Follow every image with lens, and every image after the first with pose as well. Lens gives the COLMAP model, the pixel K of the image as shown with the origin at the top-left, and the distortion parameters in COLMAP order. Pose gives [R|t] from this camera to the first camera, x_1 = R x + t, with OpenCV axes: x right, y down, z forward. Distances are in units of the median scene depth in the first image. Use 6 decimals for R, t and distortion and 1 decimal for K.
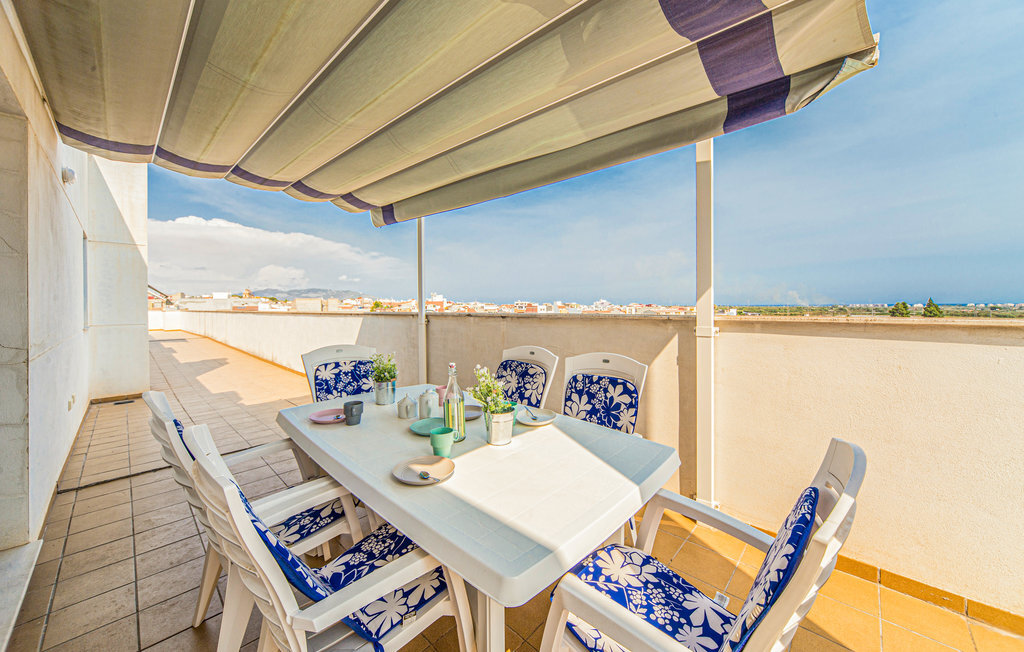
lens RADIAL K [[383.8, 0, 520.6], [0, 383.8, 297.3], [0, 0, 1]] dist [-0.001331, -0.000134]
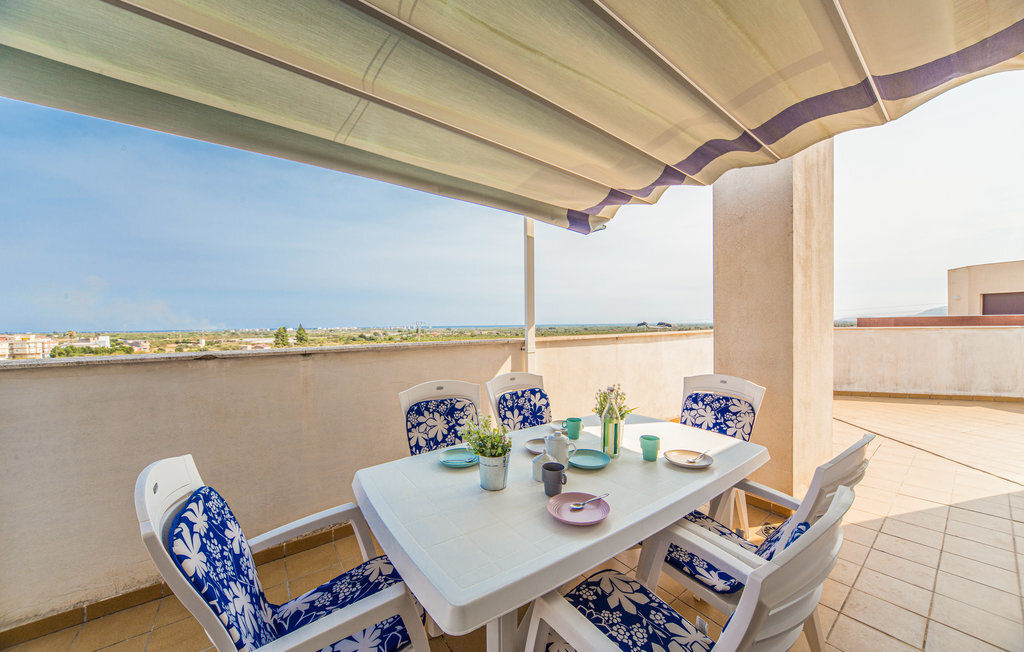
lens RADIAL K [[362.0, 0, 512.0], [0, 362.0, 326.0], [0, 0, 1]] dist [-0.000338, -0.000003]
pose [[0.156736, -0.000023, 0.987640, -0.955247], [-0.010445, 0.999944, 0.001681, -0.005782], [-0.987585, -0.010580, 0.156727, 0.848968]]
